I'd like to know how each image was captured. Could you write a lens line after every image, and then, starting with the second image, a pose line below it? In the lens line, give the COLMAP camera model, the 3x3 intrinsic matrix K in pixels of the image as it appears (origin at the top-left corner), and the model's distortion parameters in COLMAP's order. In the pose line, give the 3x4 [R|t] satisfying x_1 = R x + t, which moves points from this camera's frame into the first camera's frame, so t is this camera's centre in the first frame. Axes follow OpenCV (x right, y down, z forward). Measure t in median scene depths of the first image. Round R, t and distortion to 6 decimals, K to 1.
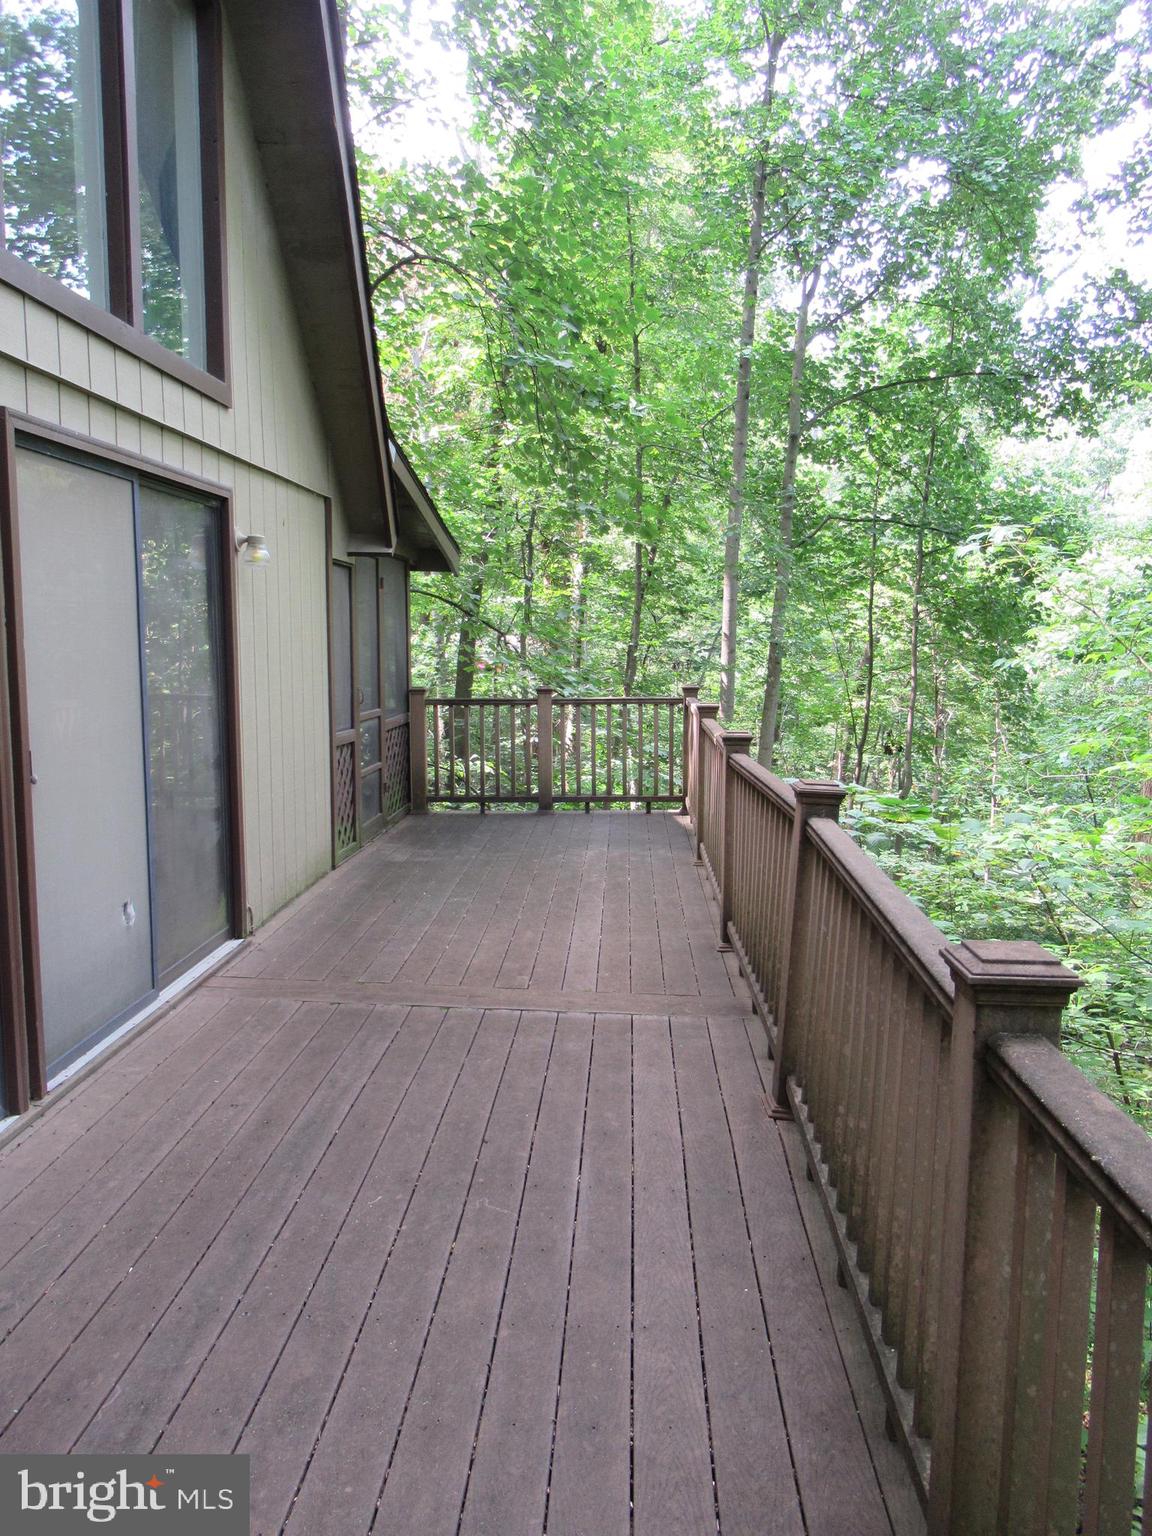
lens RADIAL K [[1141.3, 0, 574.3], [0, 1141.3, 769.0], [0, 0, 1]] dist [-0.013612, 0.009369]
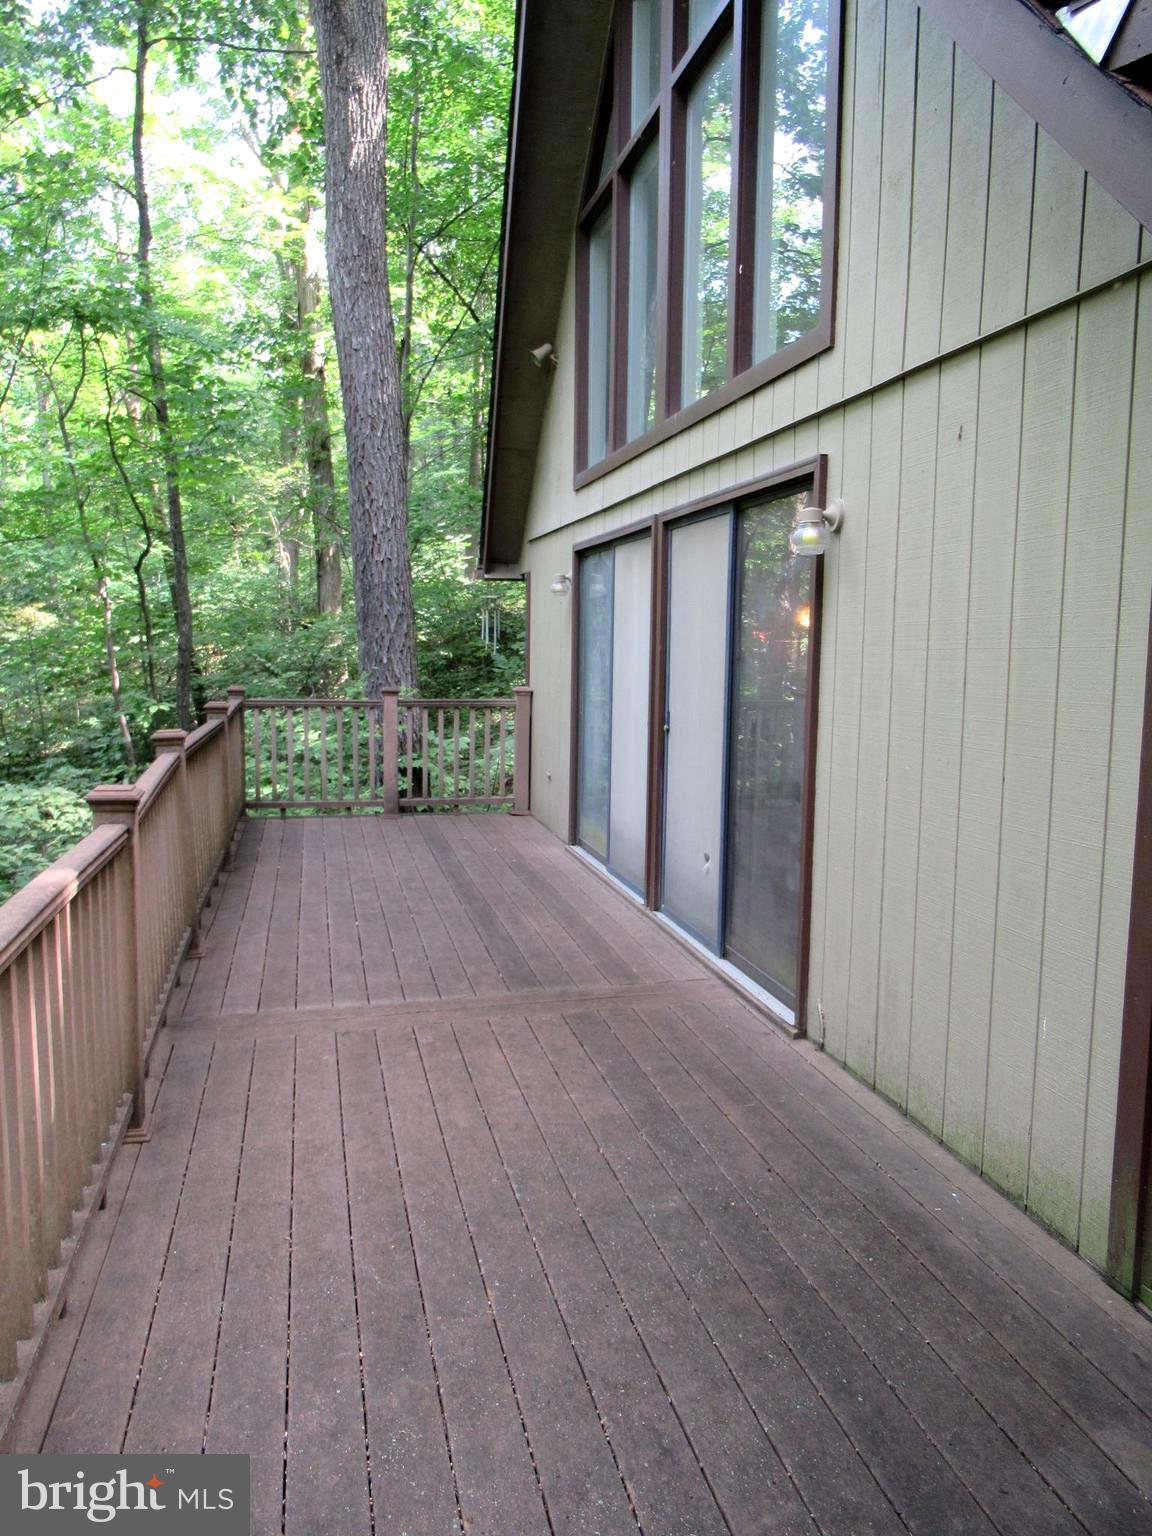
lens RADIAL K [[1141.3, 0, 570.0], [0, 1141.3, 770.2], [0, 0, 1]] dist [-0.013612, 0.009369]
pose [[-0.963302, 0.004847, -0.268377, 0.076766], [-0.057434, 0.972960, 0.223721, -0.204407], [0.262204, 0.230925, -0.936975, 1.759233]]
